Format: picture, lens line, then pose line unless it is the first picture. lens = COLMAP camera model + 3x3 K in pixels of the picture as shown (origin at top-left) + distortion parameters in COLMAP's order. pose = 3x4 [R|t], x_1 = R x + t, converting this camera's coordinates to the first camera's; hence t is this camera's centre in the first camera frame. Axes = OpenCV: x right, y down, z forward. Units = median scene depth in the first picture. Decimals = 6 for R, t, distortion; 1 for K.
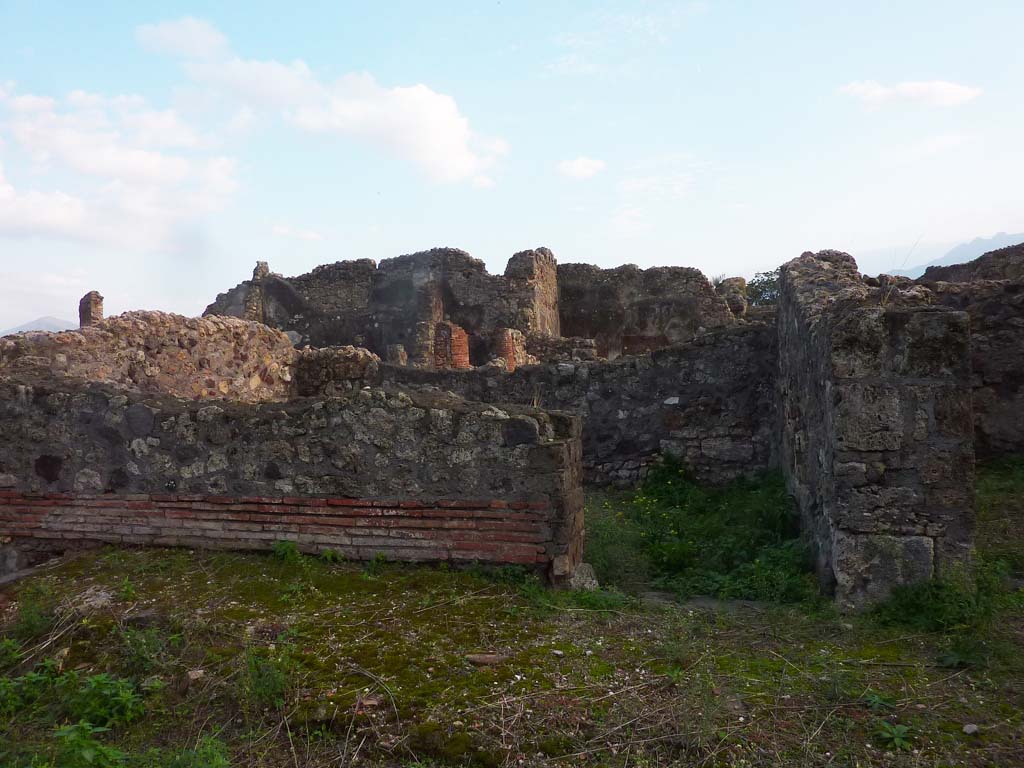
lens RADIAL K [[761.1, 0, 522.4], [0, 761.1, 376.3], [0, 0, 1]] dist [-0.022485, -0.010465]
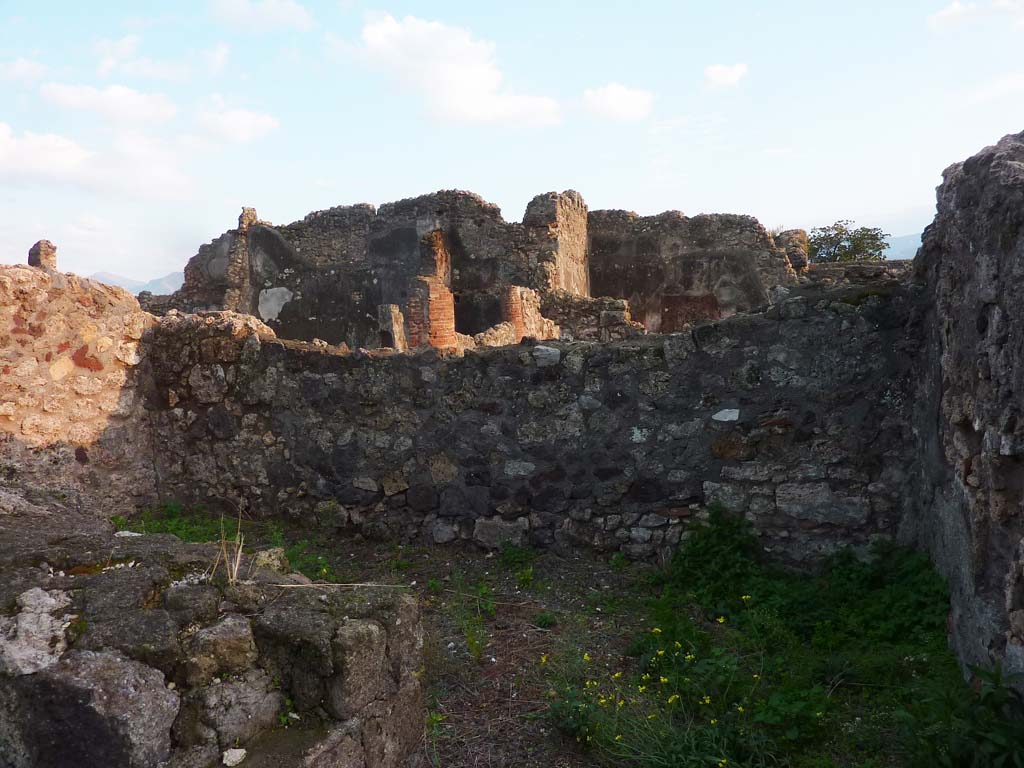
lens RADIAL K [[761.1, 0, 516.8], [0, 761.1, 384.4], [0, 0, 1]] dist [-0.022485, -0.010465]
pose [[0.997906, 0.016040, -0.062665, 0.073510], [-0.011888, 0.997743, 0.066080, -0.026708], [0.063584, -0.065197, 0.995845, 0.414454]]
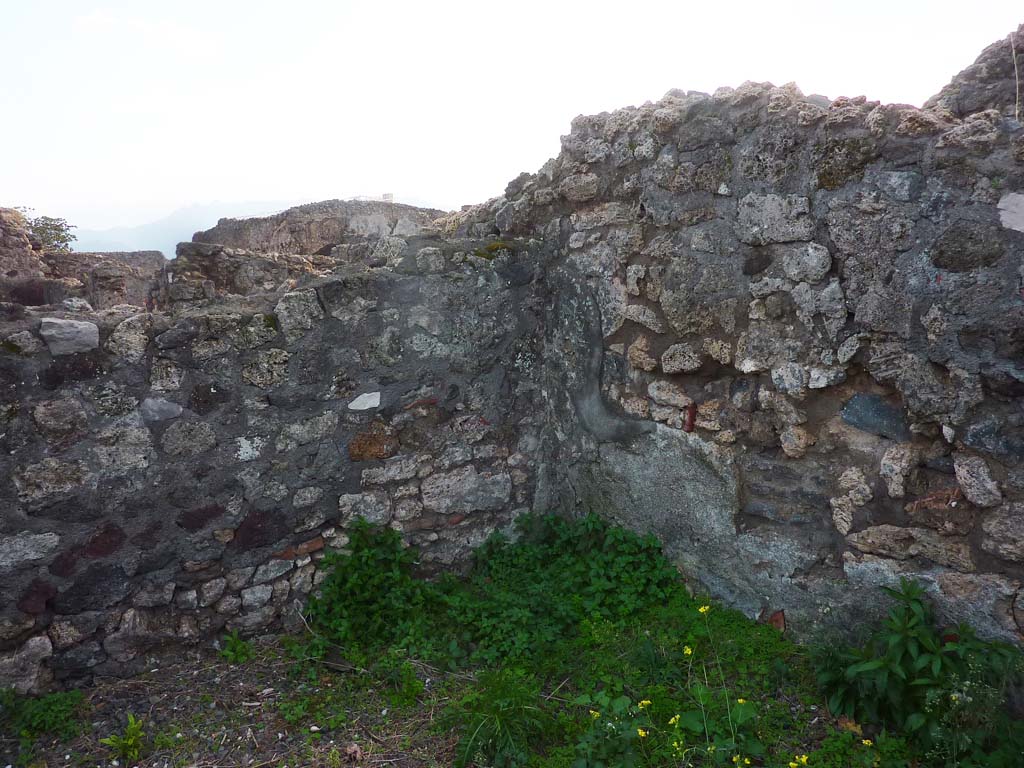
lens RADIAL K [[761.1, 0, 523.2], [0, 761.1, 376.0], [0, 0, 1]] dist [-0.022485, -0.010465]
pose [[0.595484, -0.071191, 0.800207, -0.091064], [0.026770, 0.997271, 0.068802, -0.009320], [-0.802921, -0.019548, 0.595764, 0.661979]]
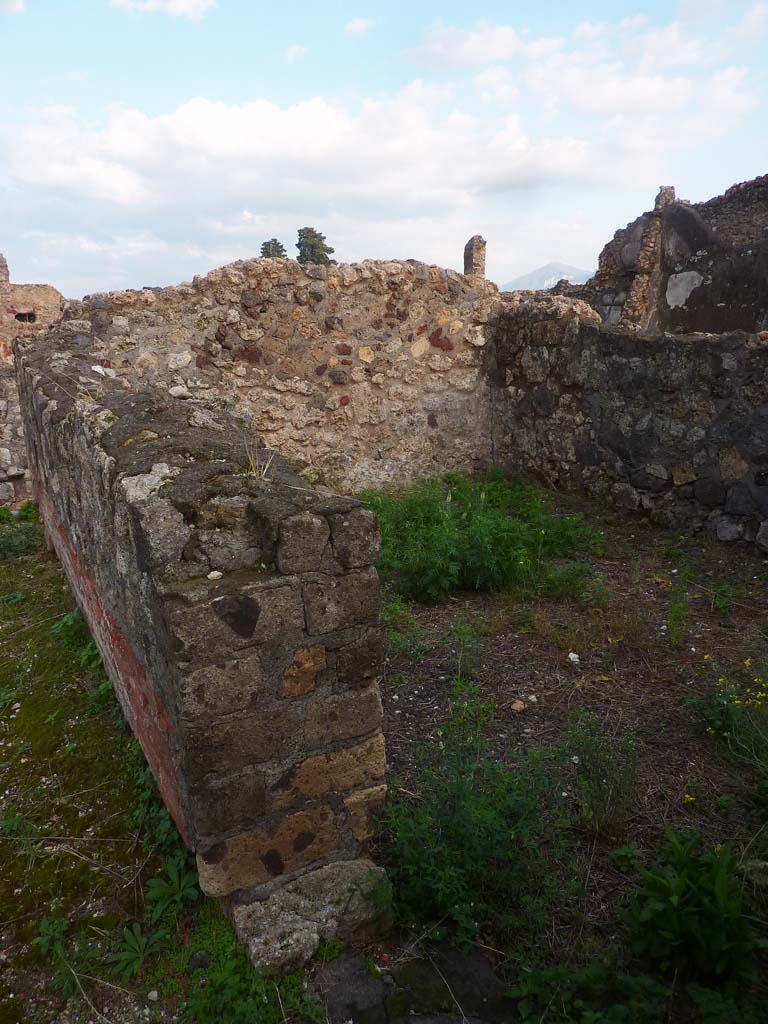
lens RADIAL K [[761.1, 0, 389.3], [0, 761.1, 518.8], [0, 0, 1]] dist [-0.022485, -0.010465]
pose [[0.720670, 0.182998, -0.668691, 0.188378], [-0.006855, 0.966367, 0.257074, -0.023556], [0.693245, -0.180682, 0.697686, 0.424977]]
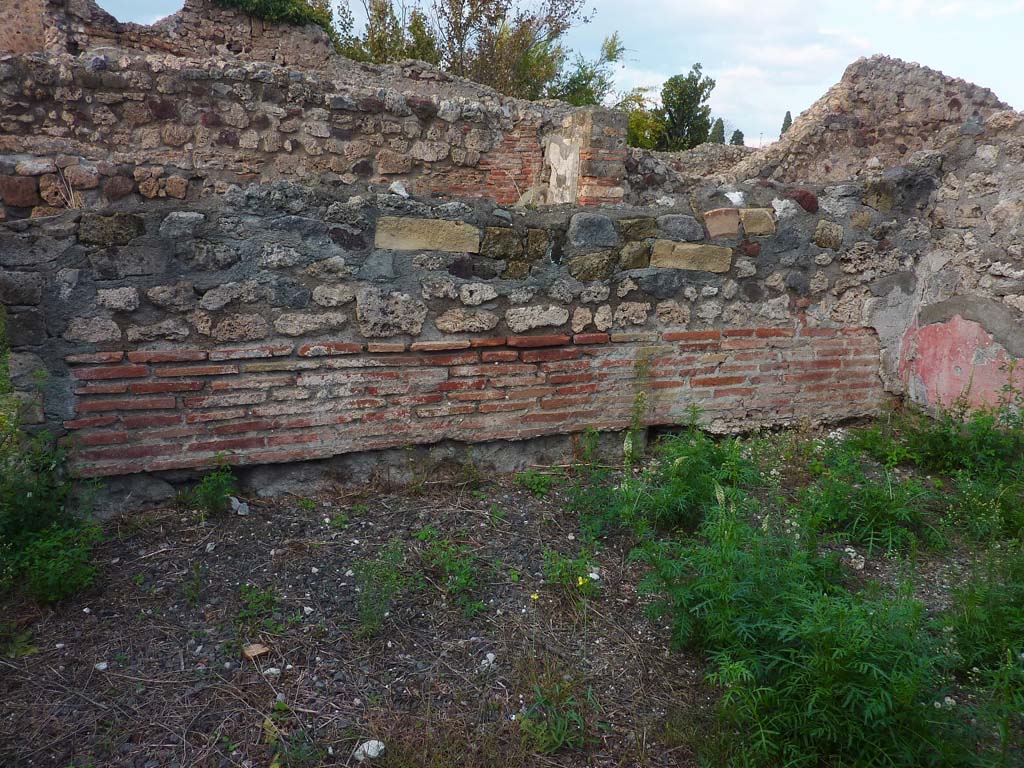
lens RADIAL K [[761.1, 0, 512.3], [0, 761.1, 377.5], [0, 0, 1]] dist [-0.022485, -0.010465]
pose [[-0.779429, 0.152094, -0.607748, 0.075959], [-0.024970, 0.961771, 0.272715, -0.003998], [0.625993, 0.227737, -0.745834, 0.957850]]
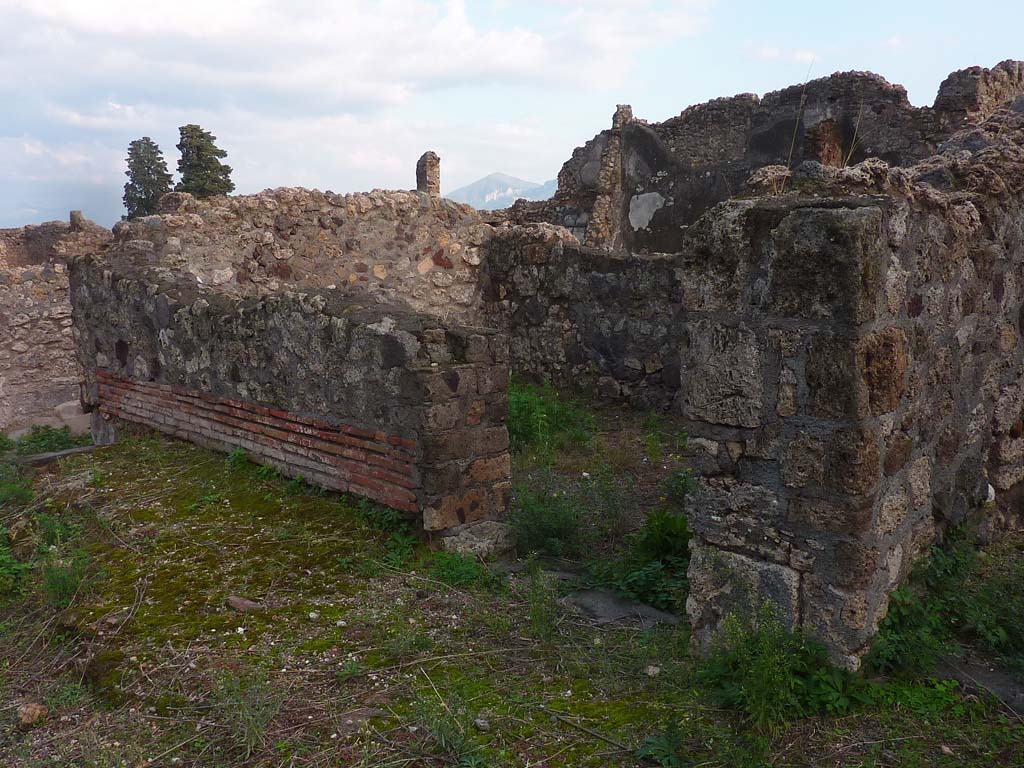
lens RADIAL K [[967.4, 0, 514.3], [0, 967.4, 387.5], [0, 0, 1]] dist [-0.018235, 0.000000]
pose [[0.855587, 0.090754, -0.509642, 0.334526], [-0.014220, 0.988261, 0.152111, -0.026049], [0.517464, -0.122897, 0.846833, 0.096402]]
